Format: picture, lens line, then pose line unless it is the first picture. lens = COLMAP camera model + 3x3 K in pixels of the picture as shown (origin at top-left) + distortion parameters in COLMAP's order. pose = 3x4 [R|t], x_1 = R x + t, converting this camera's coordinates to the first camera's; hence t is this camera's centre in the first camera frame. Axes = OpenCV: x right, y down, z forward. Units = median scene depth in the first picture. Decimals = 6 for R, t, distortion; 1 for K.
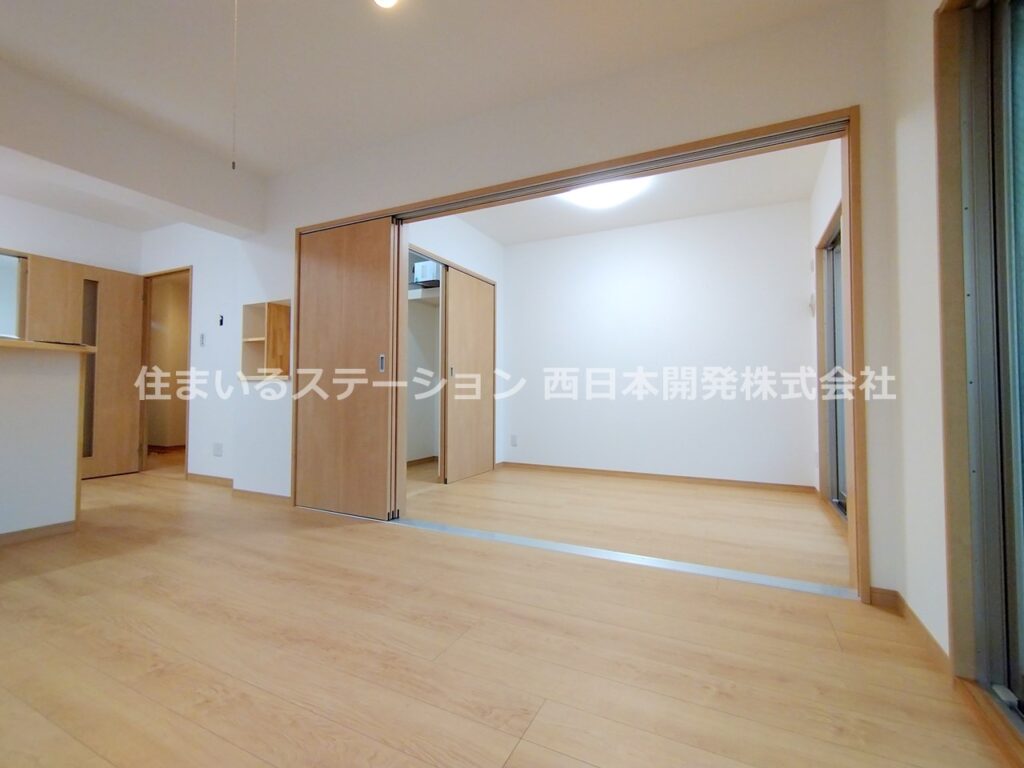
lens RADIAL K [[459.1, 0, 512.0], [0, 459.1, 384.0], [0, 0, 1]] dist [-0.000074, -0.000016]
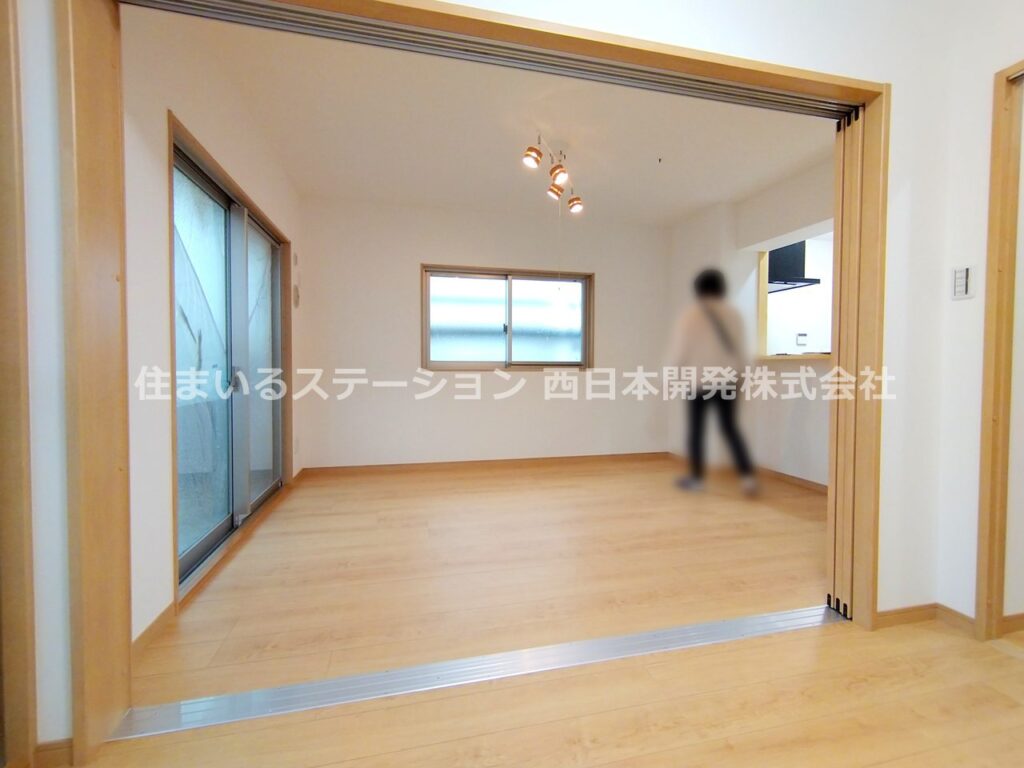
lens RADIAL K [[459.1, 0, 512.0], [0, 459.1, 384.0], [0, 0, 1]] dist [-0.000074, -0.000016]
pose [[-0.770754, 0.018424, -0.636866, 0.797325], [0.005326, 0.999733, 0.022477, -0.048815], [0.637110, 0.013932, -0.770647, 2.059035]]
